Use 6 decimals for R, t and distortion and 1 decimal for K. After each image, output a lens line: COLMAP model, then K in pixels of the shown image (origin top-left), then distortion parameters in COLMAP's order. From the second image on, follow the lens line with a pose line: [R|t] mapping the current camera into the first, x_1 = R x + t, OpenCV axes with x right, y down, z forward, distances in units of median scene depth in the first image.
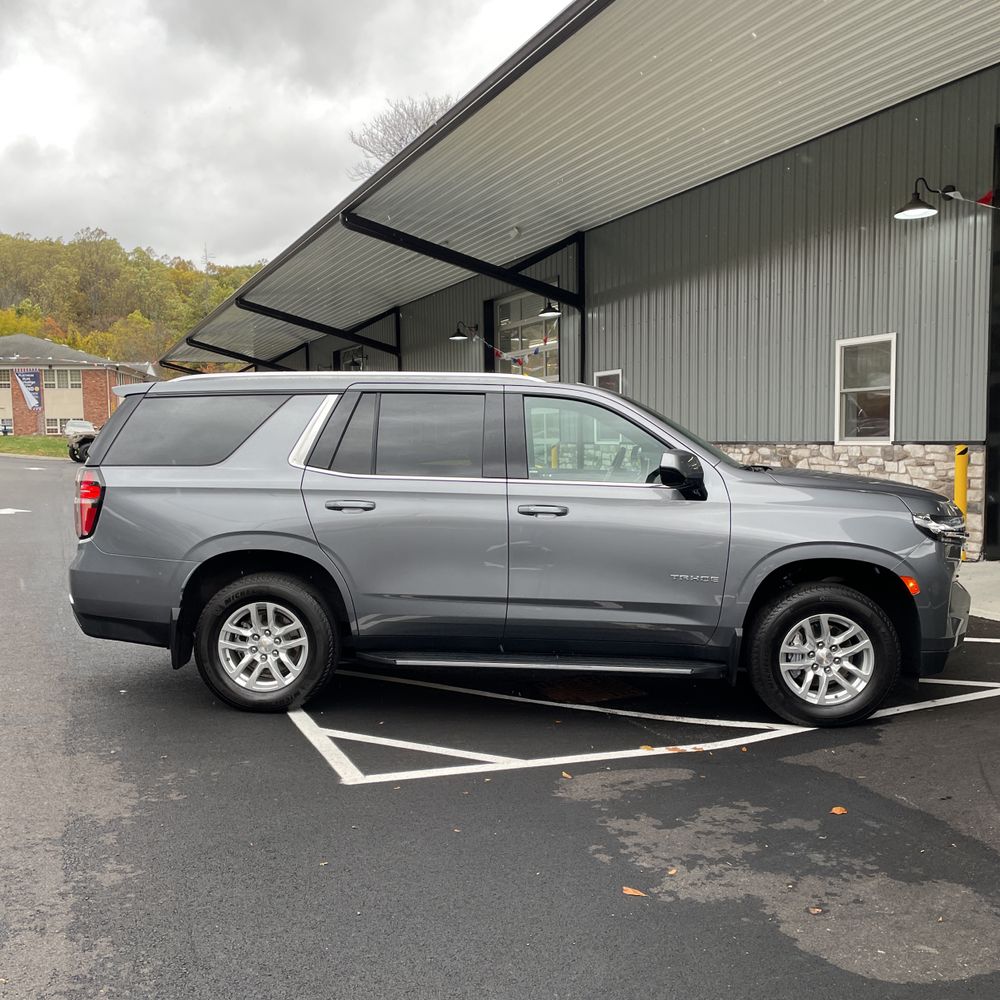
lens RADIAL K [[1012.2, 0, 502.3], [0, 1012.2, 515.7], [0, 0, 1]] dist [0.112112, -0.190131]
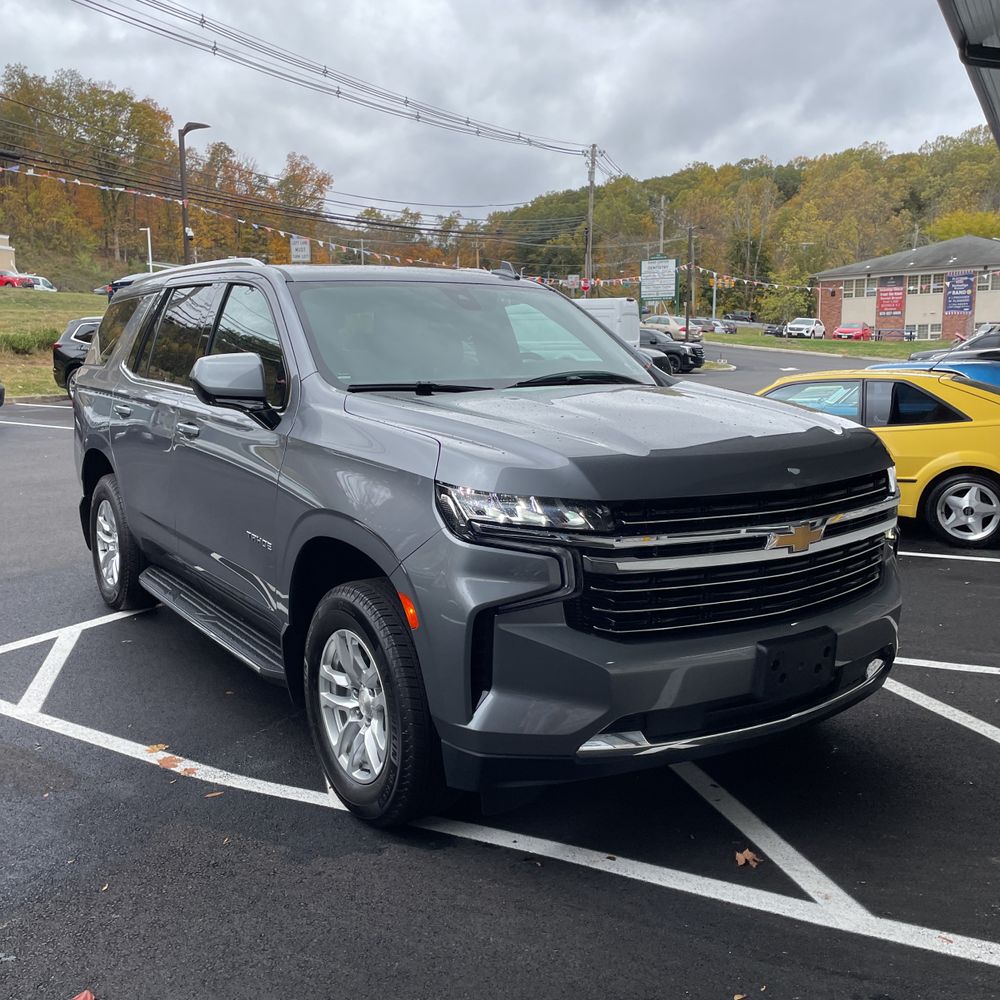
lens RADIAL K [[1006.0, 0, 484.9], [0, 1006.0, 493.6], [0, 0, 1]] dist [0.105910, -0.148048]
pose [[0.594585, 0.115937, -0.795631, 0.804208], [-0.059776, 0.993185, 0.100052, -0.047321], [0.801808, -0.011929, 0.597463, 0.687673]]
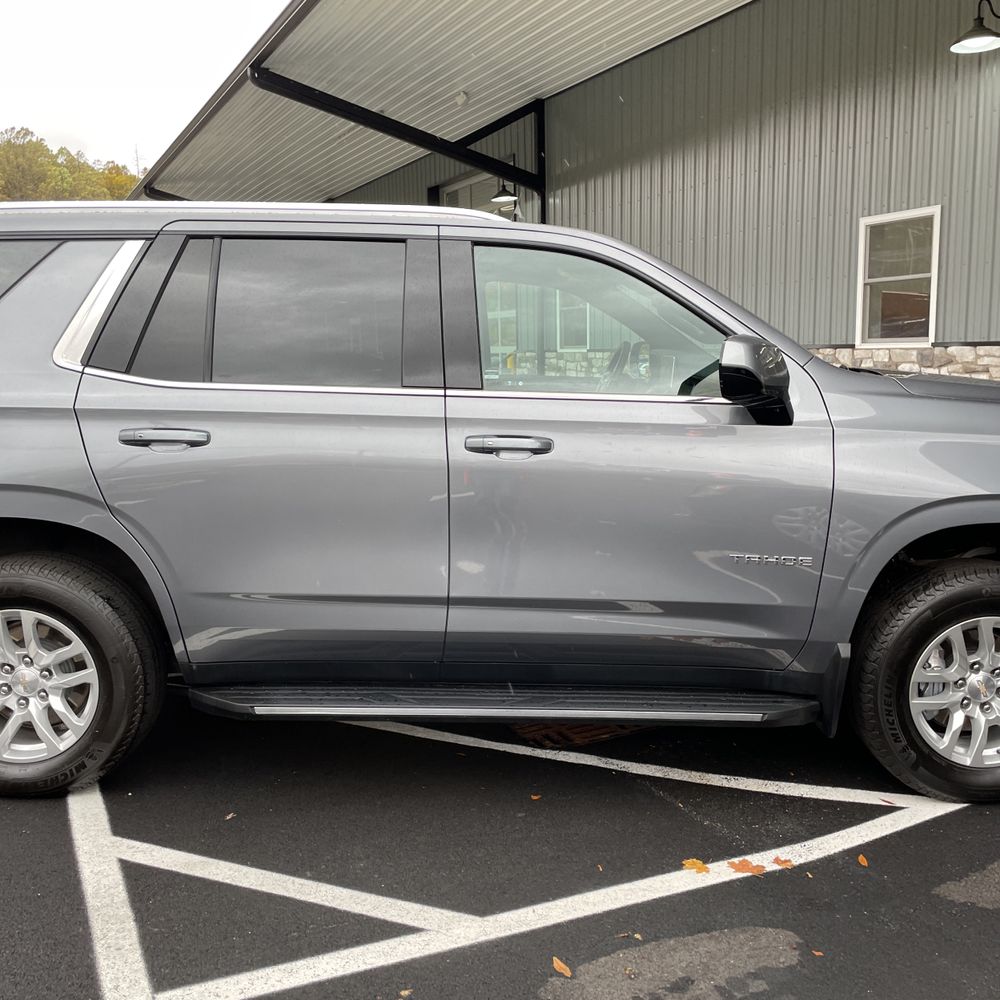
lens RADIAL K [[1009.3, 0, 509.8], [0, 1009.3, 494.3], [0, 0, 1]] dist [0.106194, -0.150654]
pose [[0.998524, -0.009874, 0.053409, 0.009821], [0.006509, 0.998004, 0.062812, -0.012636], [-0.053923, -0.062371, 0.996595, 0.418716]]
